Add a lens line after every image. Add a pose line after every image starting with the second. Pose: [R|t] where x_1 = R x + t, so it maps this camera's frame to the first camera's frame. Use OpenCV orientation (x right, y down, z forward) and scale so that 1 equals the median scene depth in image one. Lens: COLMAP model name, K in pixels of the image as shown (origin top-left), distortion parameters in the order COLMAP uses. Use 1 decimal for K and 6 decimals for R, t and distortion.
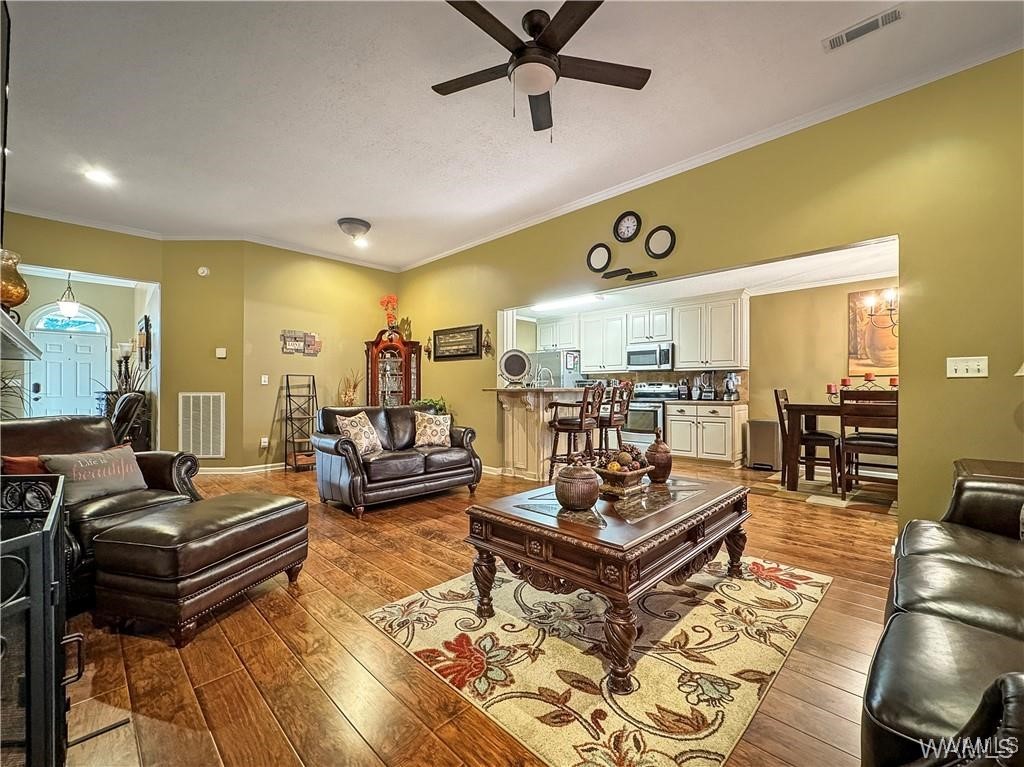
lens RADIAL K [[423.9, 0, 484.2], [0, 423.9, 388.5], [0, 0, 1]] dist [-0.000487, -0.000021]
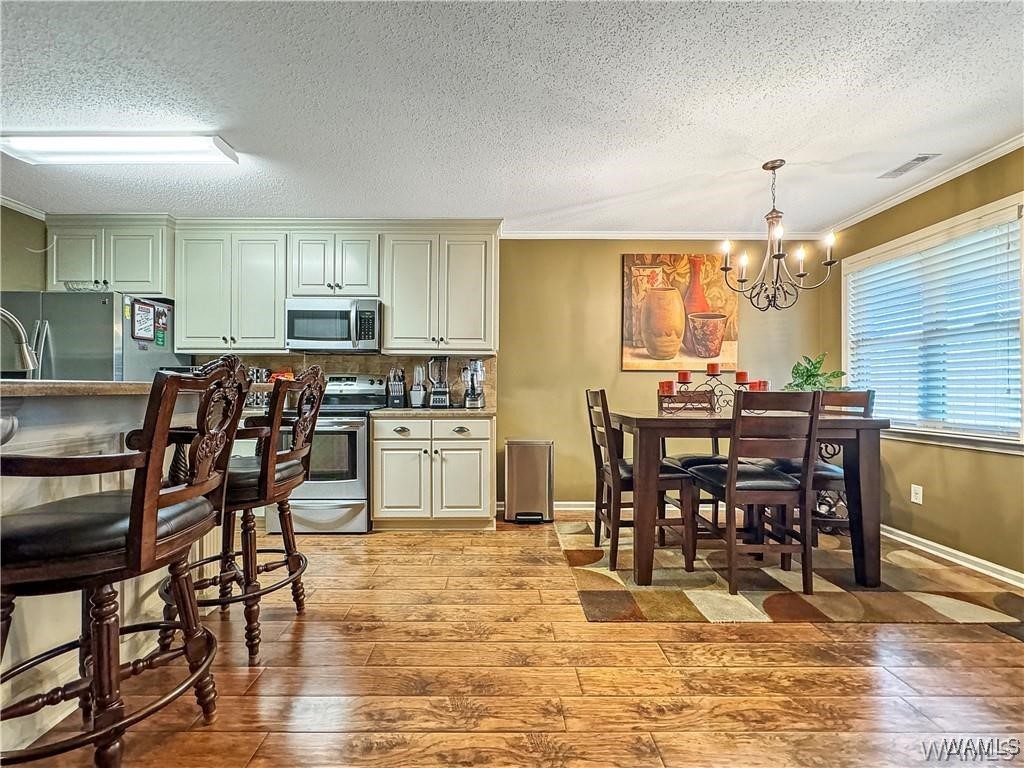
lens RADIAL K [[423.9, 0, 484.2], [0, 423.9, 389.0], [0, 0, 1]] dist [-0.000487, -0.000021]
pose [[0.679430, 0.003022, 0.733734, 0.151267], [-0.005722, 0.999983, 0.001180, 0.001550], [-0.733718, -0.005001, 0.679435, 0.567929]]
